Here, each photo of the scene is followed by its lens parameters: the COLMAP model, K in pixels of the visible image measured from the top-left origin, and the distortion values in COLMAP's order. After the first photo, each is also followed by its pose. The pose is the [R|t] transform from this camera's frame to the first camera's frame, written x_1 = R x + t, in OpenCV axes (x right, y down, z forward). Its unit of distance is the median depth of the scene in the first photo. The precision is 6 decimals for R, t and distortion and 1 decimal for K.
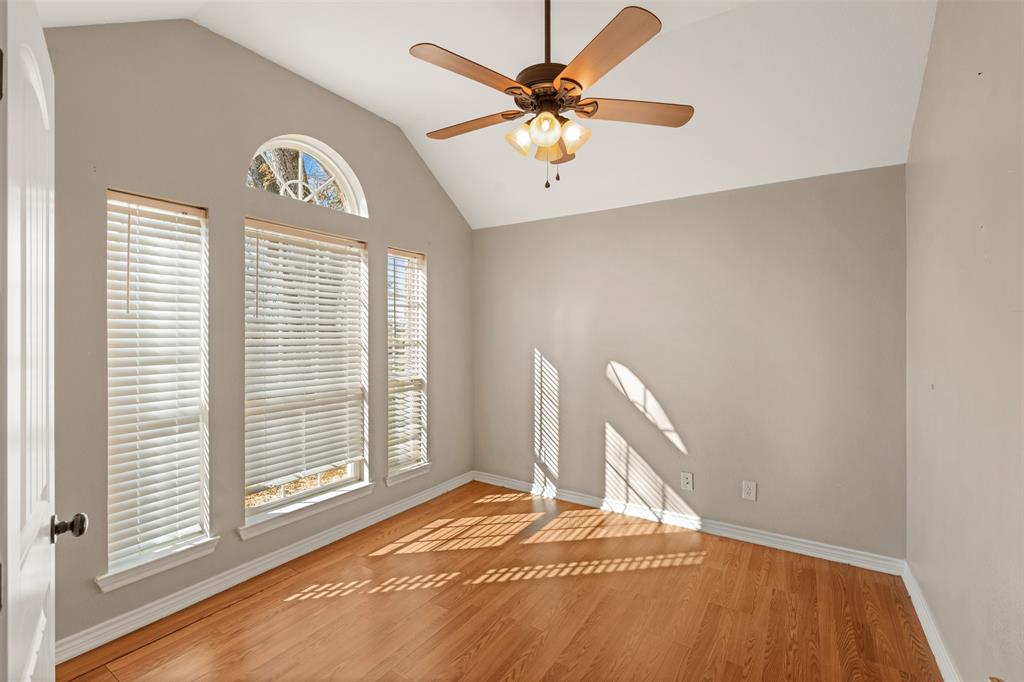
lens RADIAL K [[454.4, 0, 511.6], [0, 454.4, 337.4], [0, 0, 1]] dist [0.001220, 0.000664]
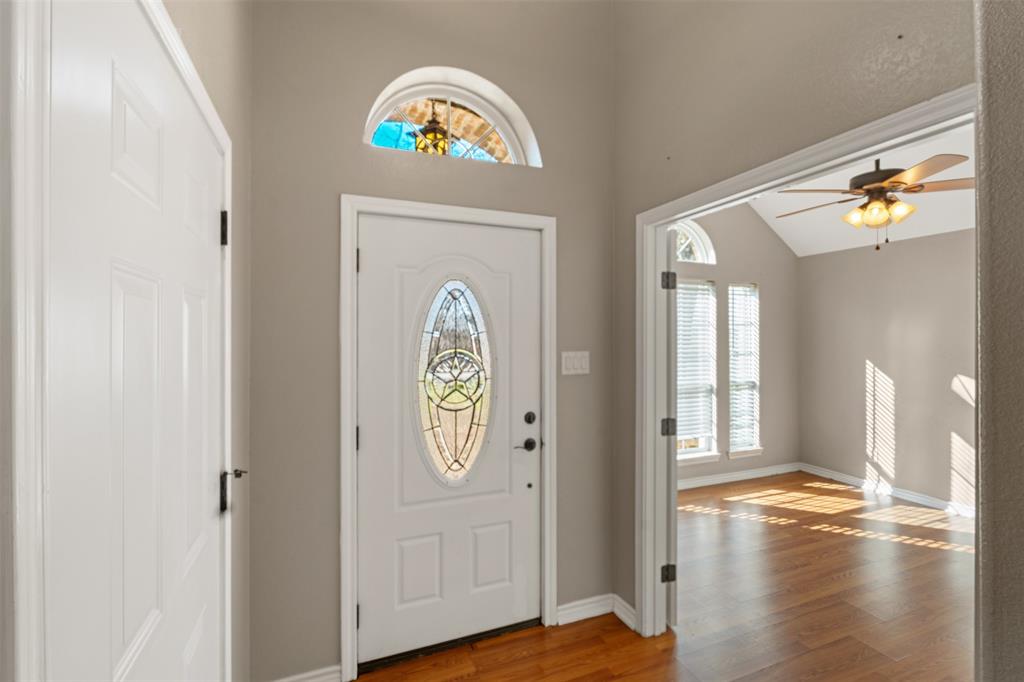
lens RADIAL K [[454.4, 0, 511.6], [0, 454.4, 337.4], [0, 0, 1]] dist [0.001220, 0.000664]
pose [[0.817272, 0.001120, -0.576251, -0.020564], [-0.004656, 0.999978, -0.004659, -0.024655], [0.576234, 0.006491, 0.817259, -0.470845]]
